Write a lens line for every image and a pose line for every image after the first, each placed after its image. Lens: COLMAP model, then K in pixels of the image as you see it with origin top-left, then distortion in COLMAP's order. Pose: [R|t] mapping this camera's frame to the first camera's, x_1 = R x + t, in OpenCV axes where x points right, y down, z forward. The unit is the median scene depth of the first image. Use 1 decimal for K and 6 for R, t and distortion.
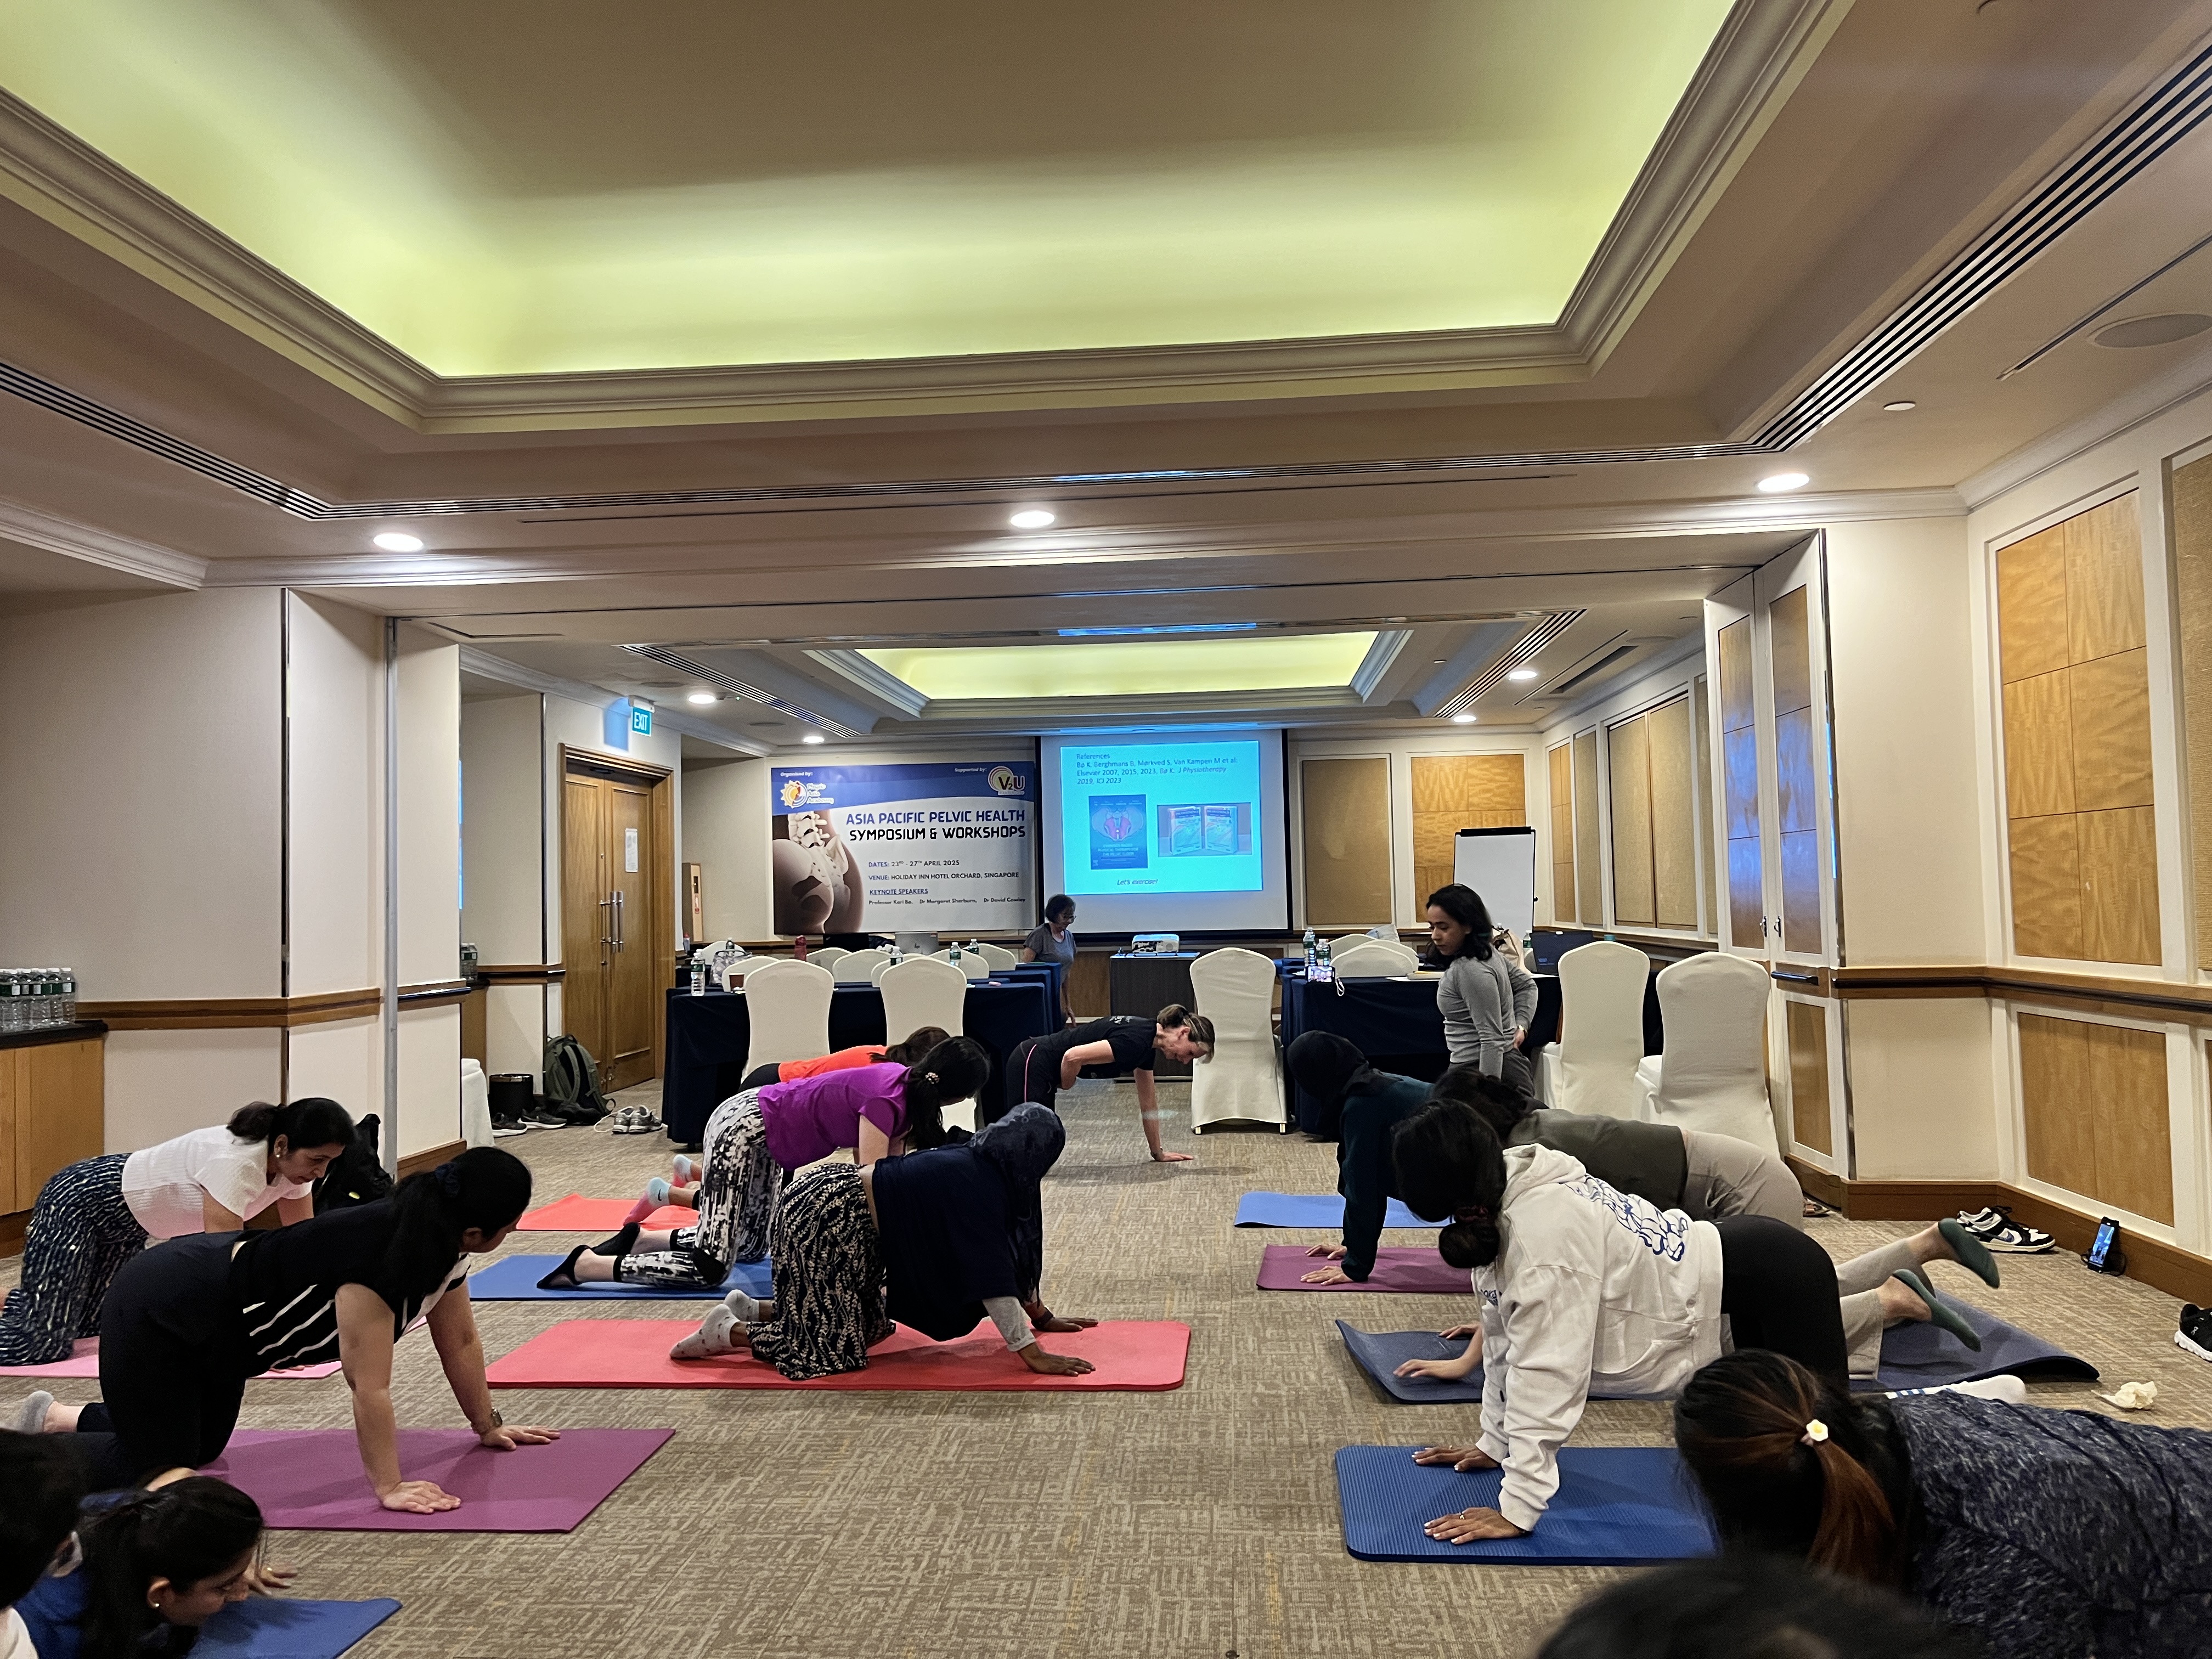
lens RADIAL K [[1637.0, 0, 1106.0], [0, 1637.0, 829.5], [0, 0, 1]] dist [0.068182, -0.123243]
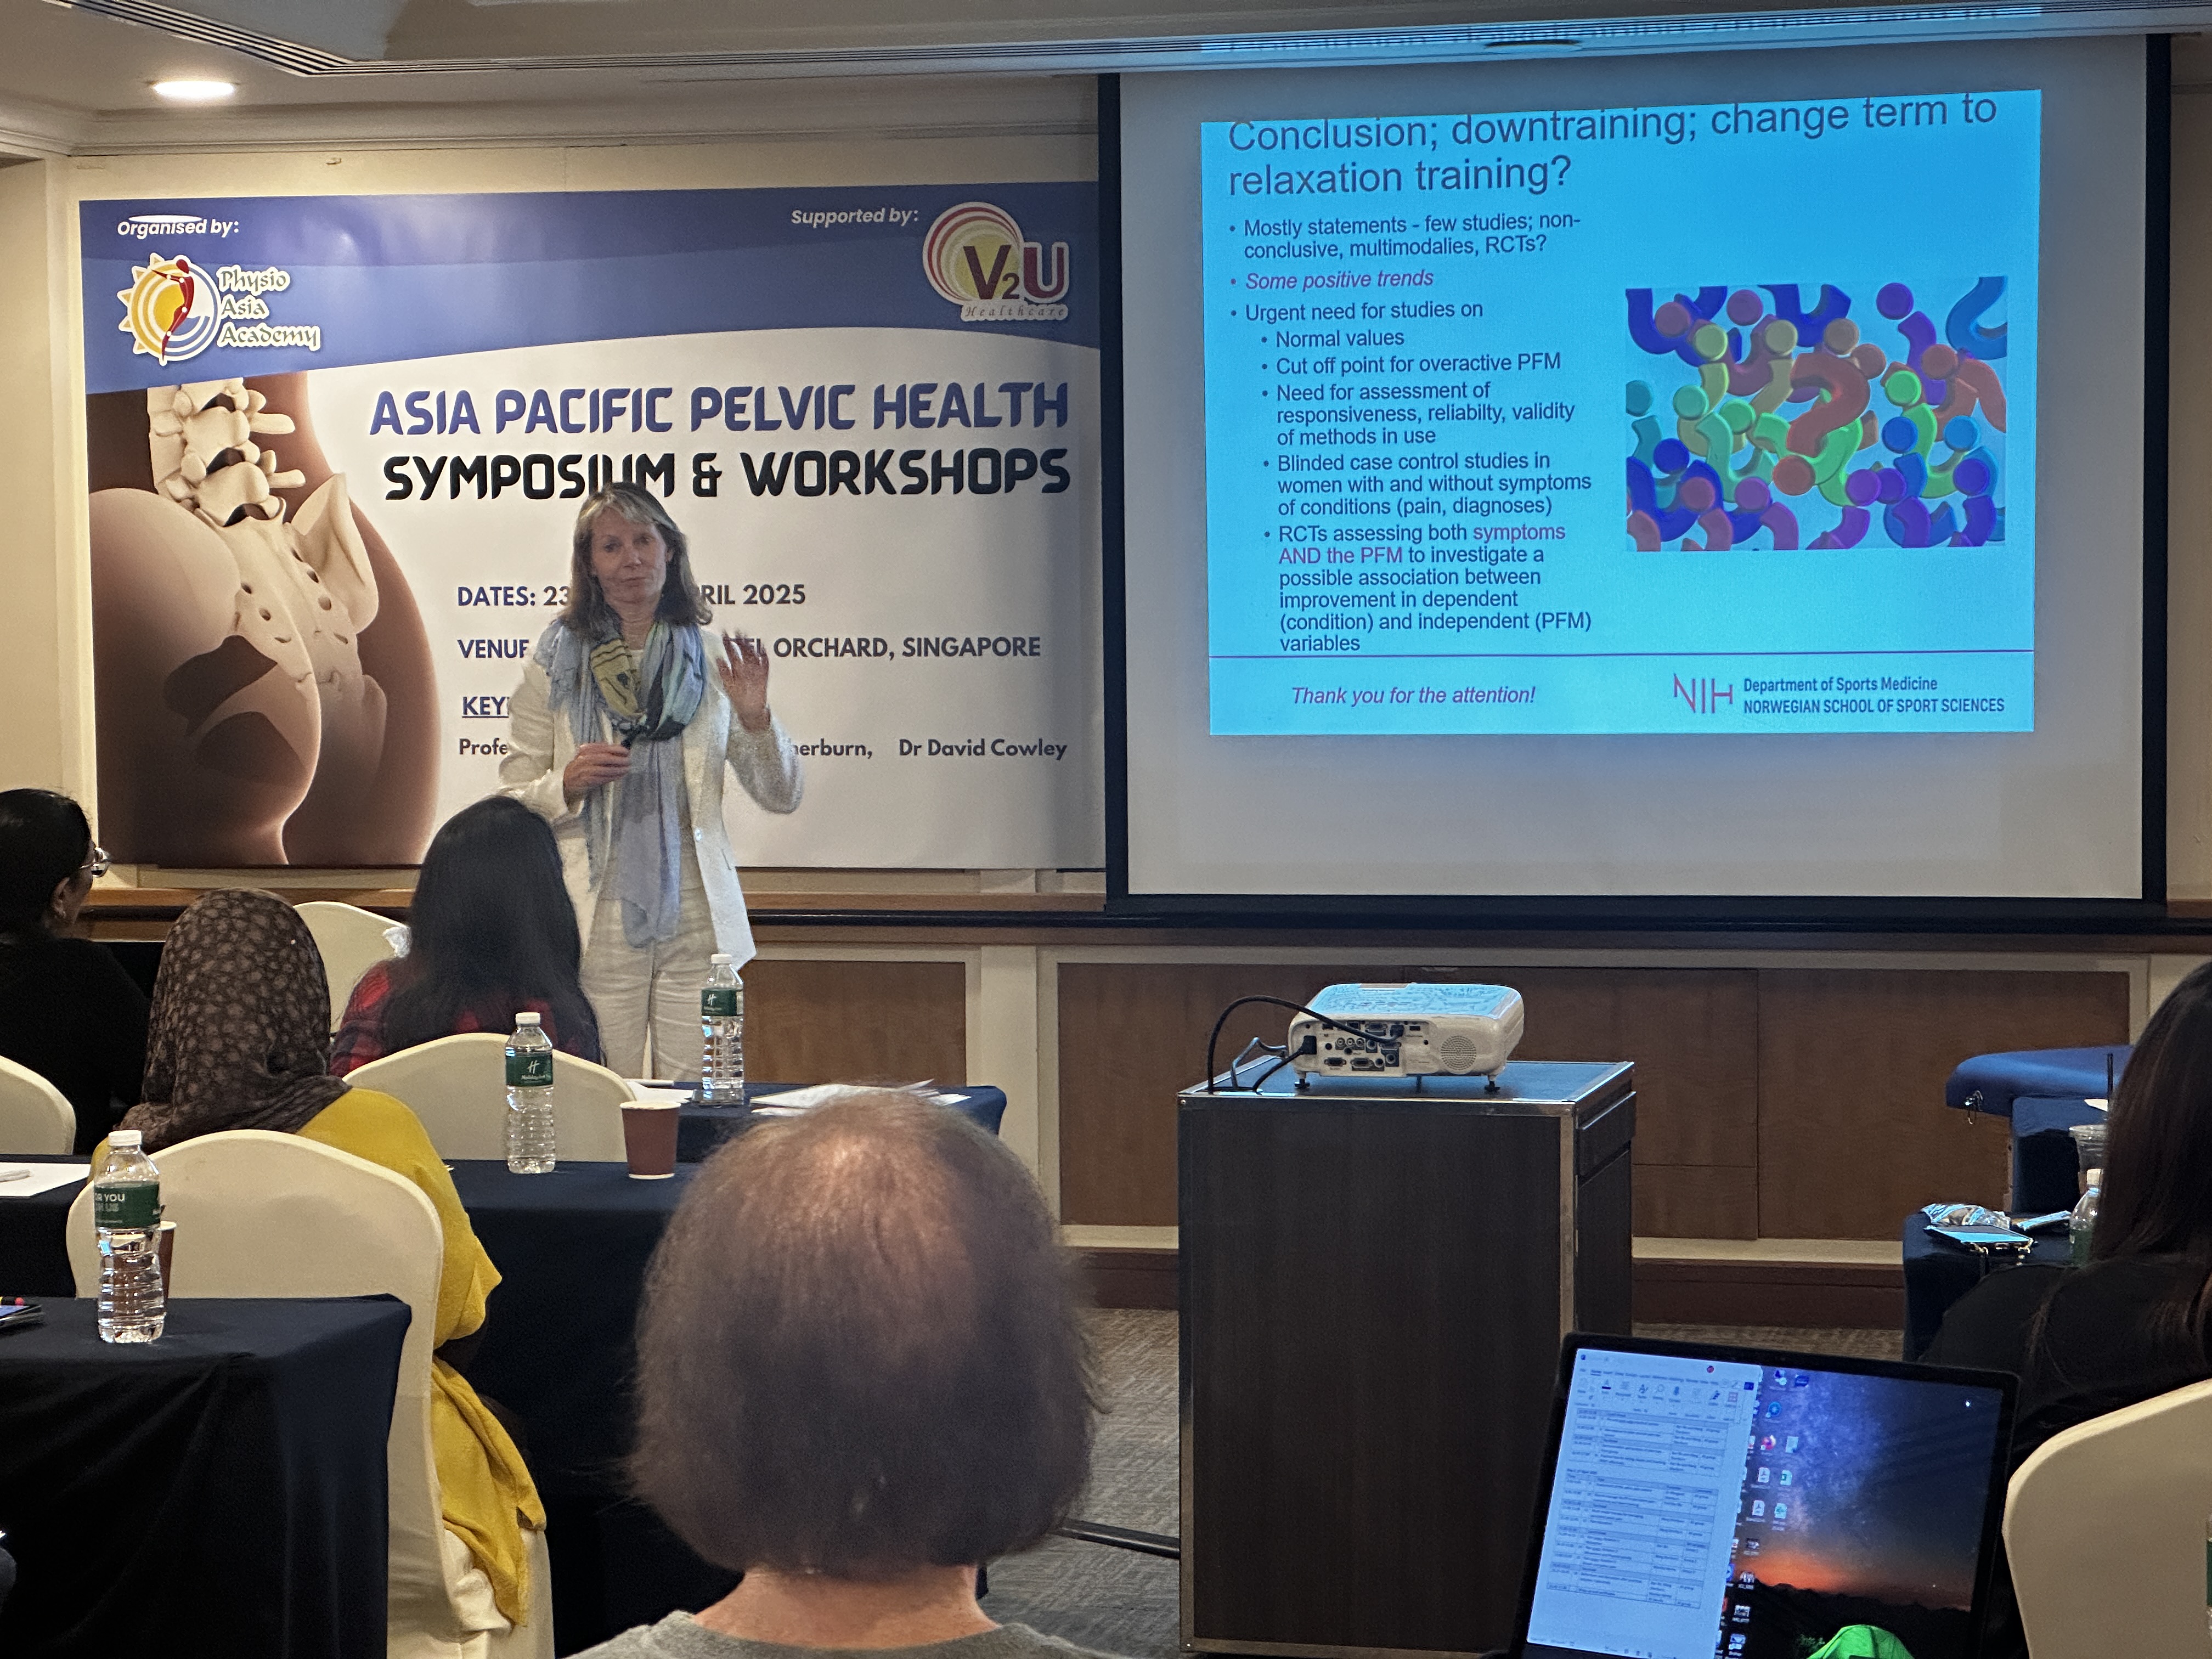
lens RADIAL K [[4890.0, 0, 1106.0], [0, 4890.0, 829.5], [0, 0, 1]] dist [-0.061854, 5.032958]
pose [[0.989131, 0.020123, -0.145655, 0.072057], [-0.007361, 0.996126, 0.087630, -0.010712], [0.146854, -0.085606, 0.985447, 0.308341]]
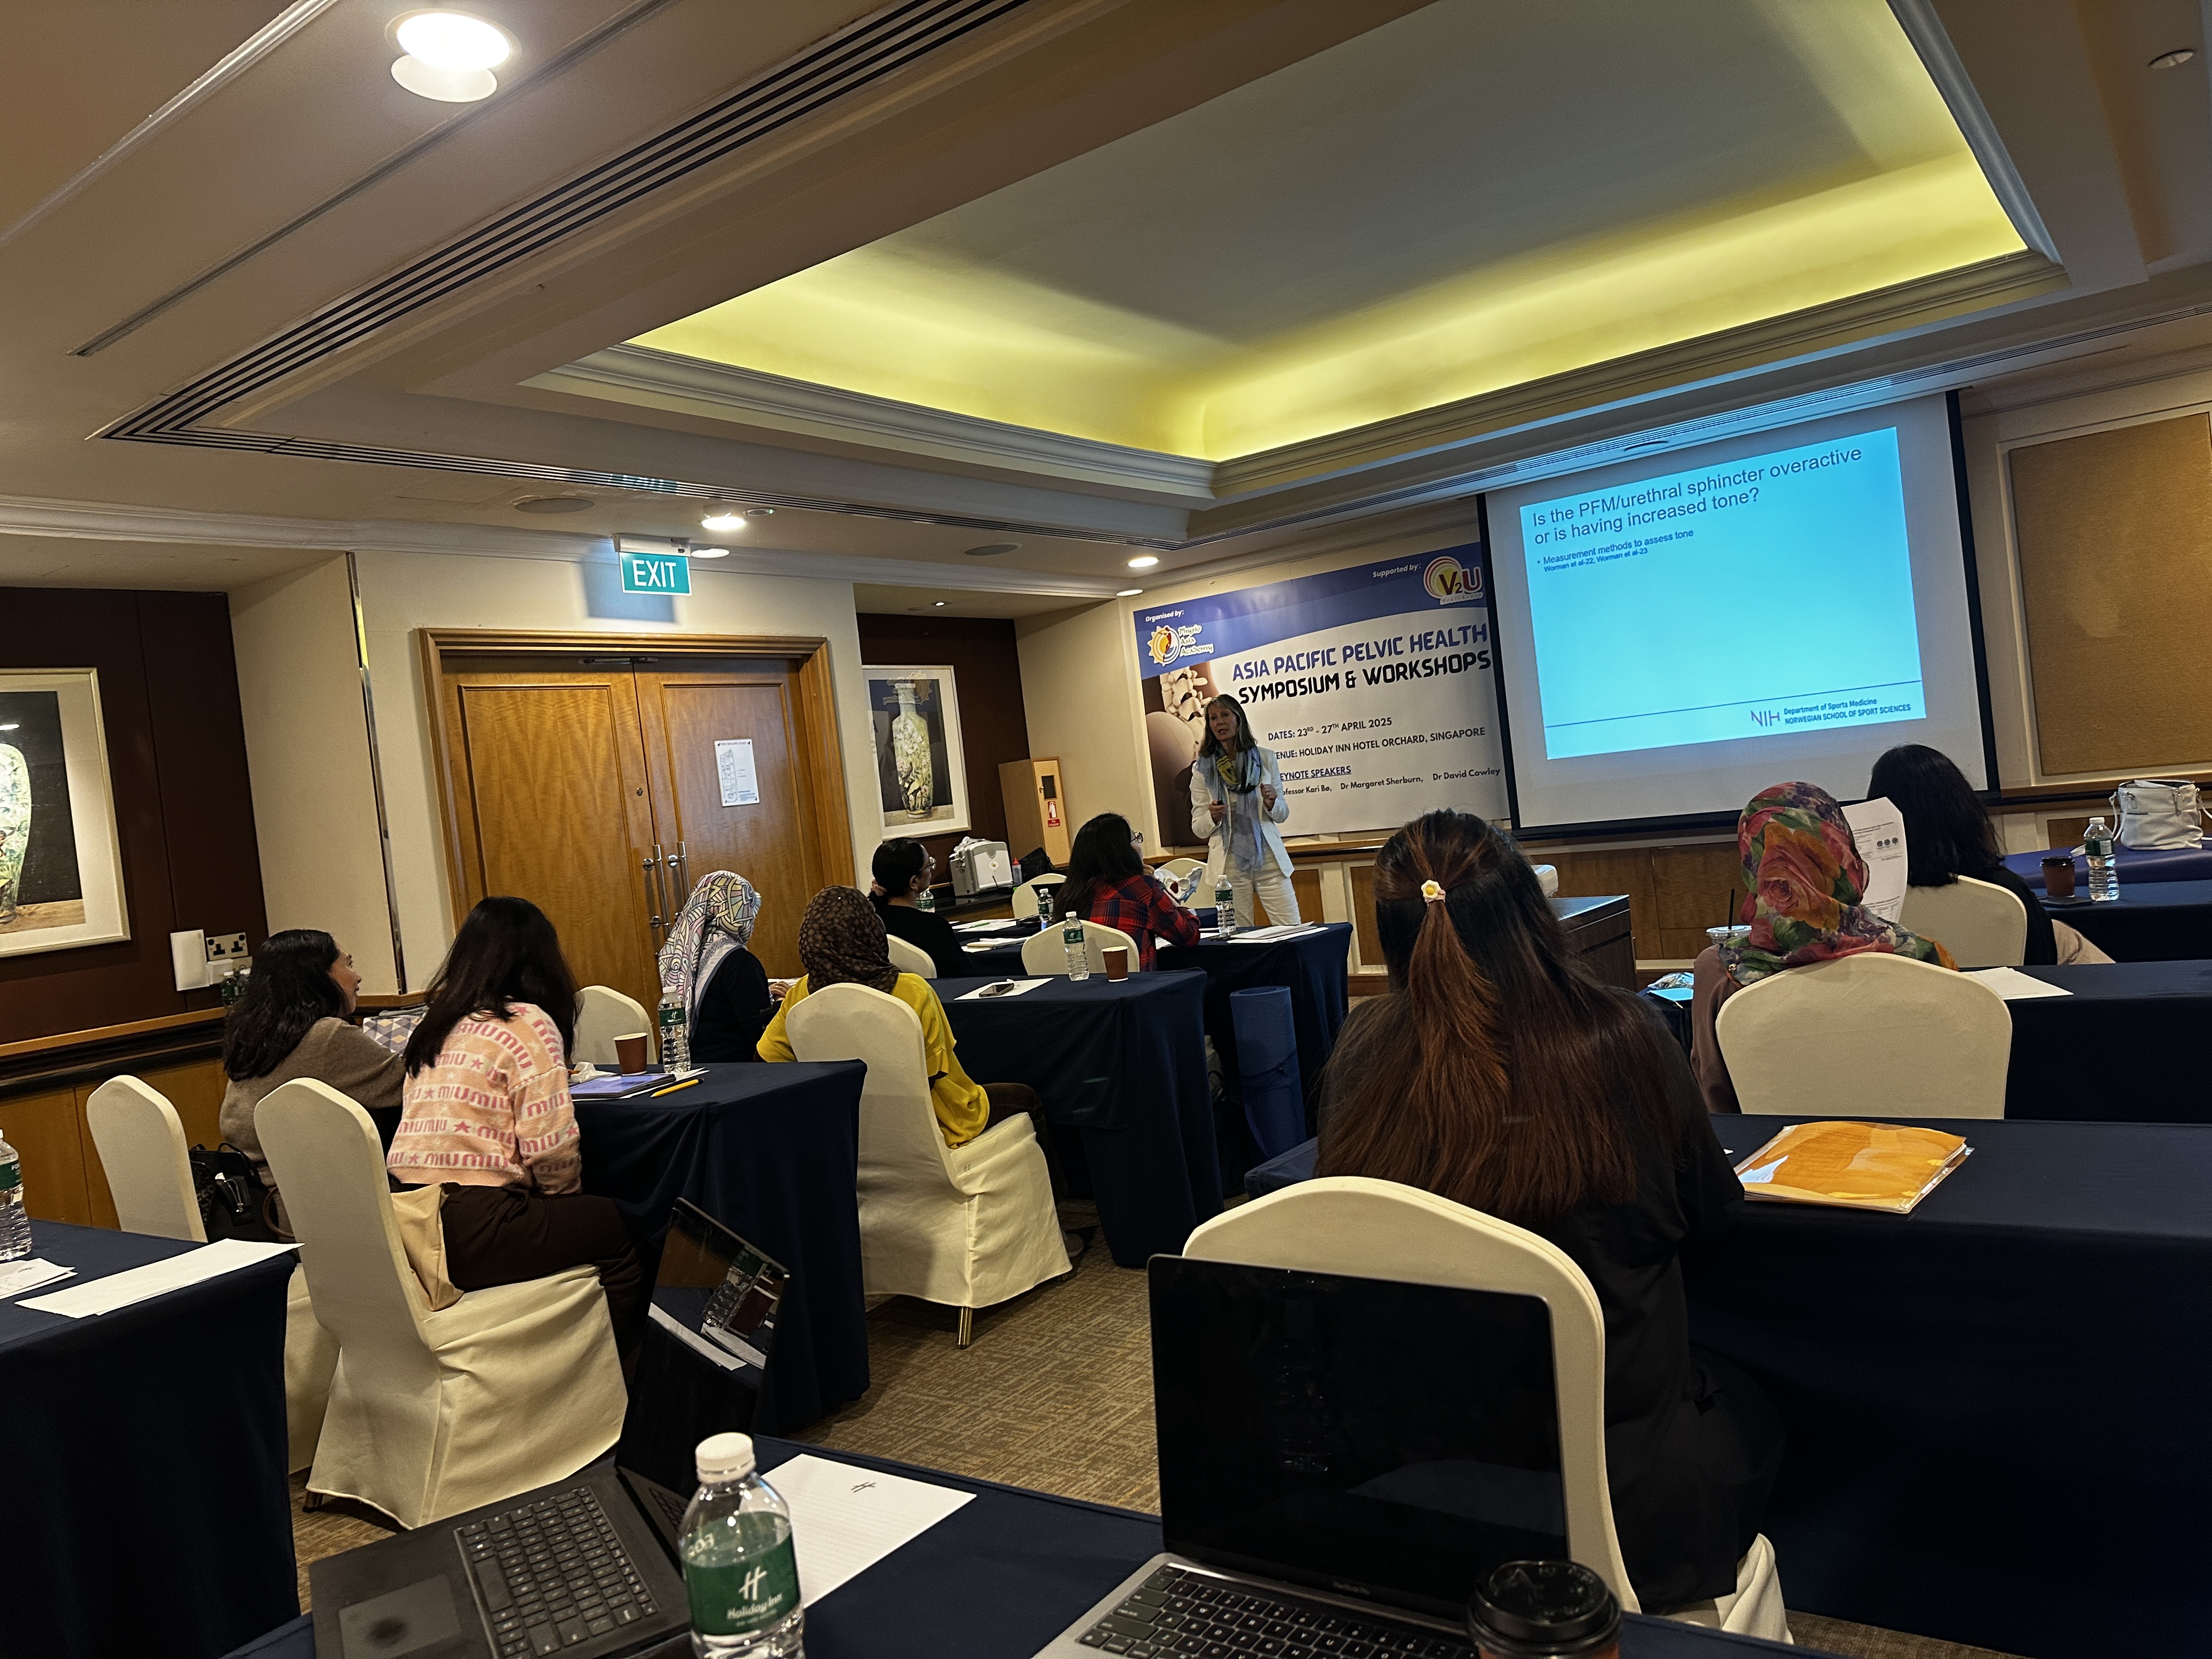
lens RADIAL K [[1515.6, 0, 1106.0], [0, 1515.6, 829.5], [0, 0, 1]] dist [0.115956, -0.001167]
pose [[0.842277, -0.059765, -0.535722, 0.147226], [0.115427, 0.990779, 0.070947, 0.008211], [0.526542, -0.121594, 0.841409, 0.496447]]
